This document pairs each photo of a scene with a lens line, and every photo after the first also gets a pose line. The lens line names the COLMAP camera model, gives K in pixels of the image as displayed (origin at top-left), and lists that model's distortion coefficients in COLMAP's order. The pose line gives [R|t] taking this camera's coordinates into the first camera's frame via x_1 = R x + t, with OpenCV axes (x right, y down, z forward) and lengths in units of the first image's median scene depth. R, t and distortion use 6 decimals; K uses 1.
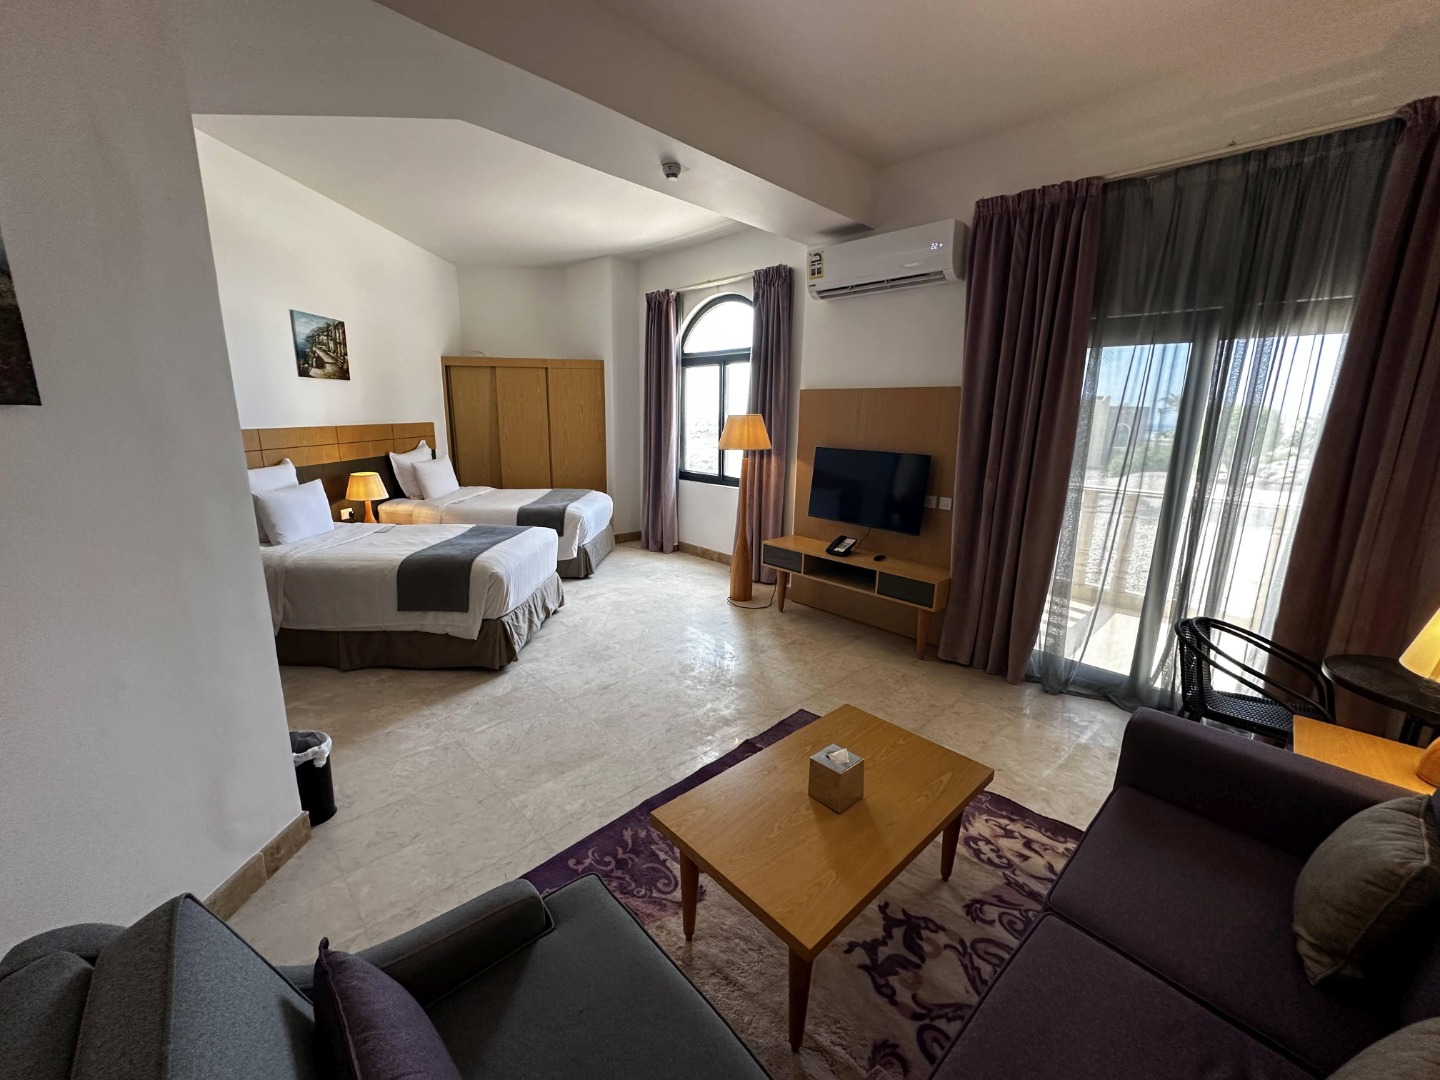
lens RADIAL K [[568.1, 0, 716.9], [0, 568.1, 532.8], [0, 0, 1]] dist [0.000864, 0.000087]
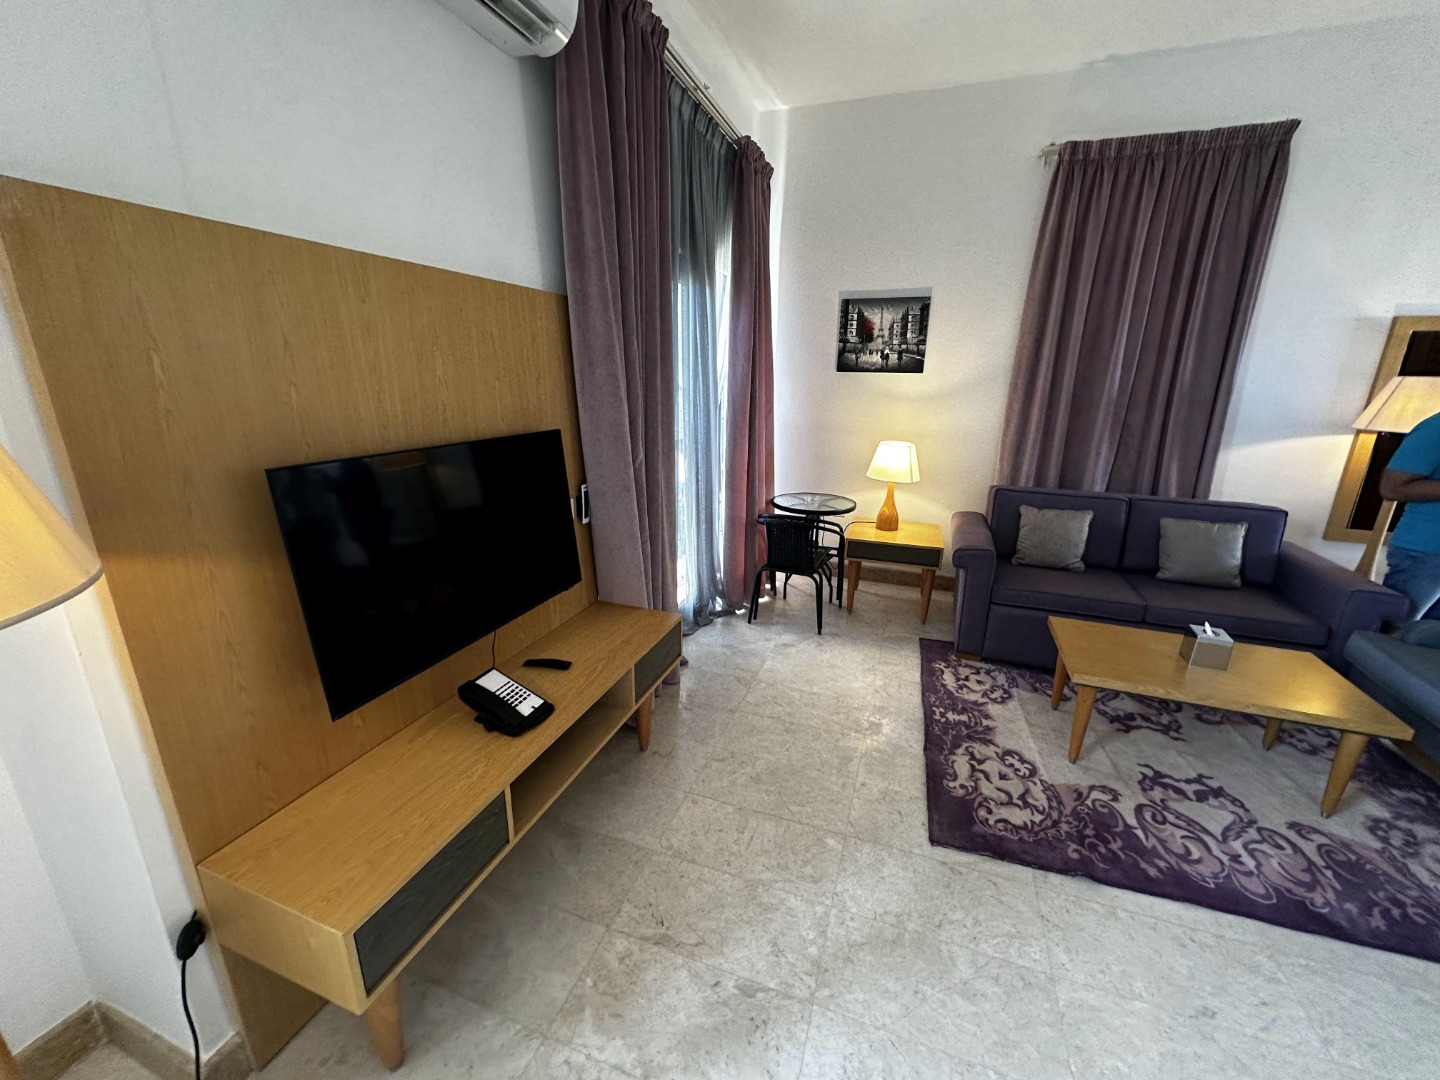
lens RADIAL K [[570.8, 0, 727.0], [0, 570.8, 539.1], [0, 0, 1]] dist [-0.000276, 0.000283]
pose [[-0.451635, -0.276616, 0.848239, -0.271242], [0.160496, 0.910027, 0.382219, -0.380399], [-0.877649, 0.308762, -0.366604, 1.896077]]
